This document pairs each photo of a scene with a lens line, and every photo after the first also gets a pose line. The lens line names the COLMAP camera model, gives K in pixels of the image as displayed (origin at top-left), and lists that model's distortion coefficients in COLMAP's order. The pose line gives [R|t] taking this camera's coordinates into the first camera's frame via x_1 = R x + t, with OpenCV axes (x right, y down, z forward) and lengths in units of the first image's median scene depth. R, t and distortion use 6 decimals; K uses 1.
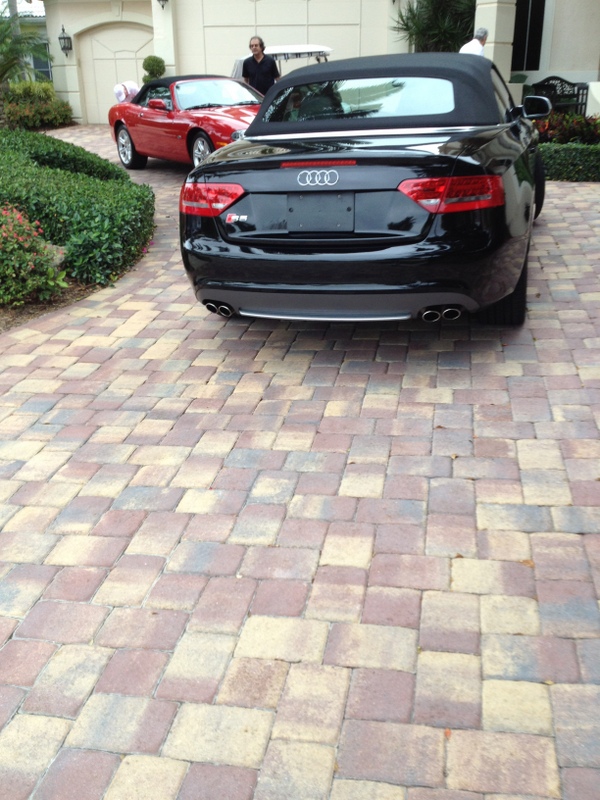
lens RADIAL K [[800.4, 0, 301.1], [0, 800.4, 398.8], [0, 0, 1]] dist [0.005882, 0.000000]
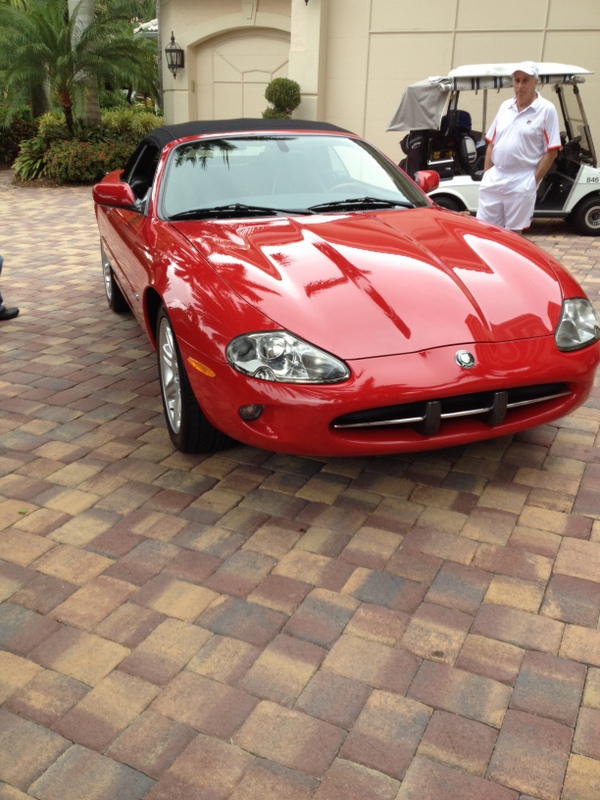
lens RADIAL K [[800.4, 0, 298.9], [0, 800.4, 401.7], [0, 0, 1]] dist [0.005882, 0.000000]
pose [[0.966637, 0.116984, -0.227877, -0.000913], [-0.123744, 0.992192, -0.015555, -0.160838], [0.224278, 0.043234, 0.973566, 0.384968]]
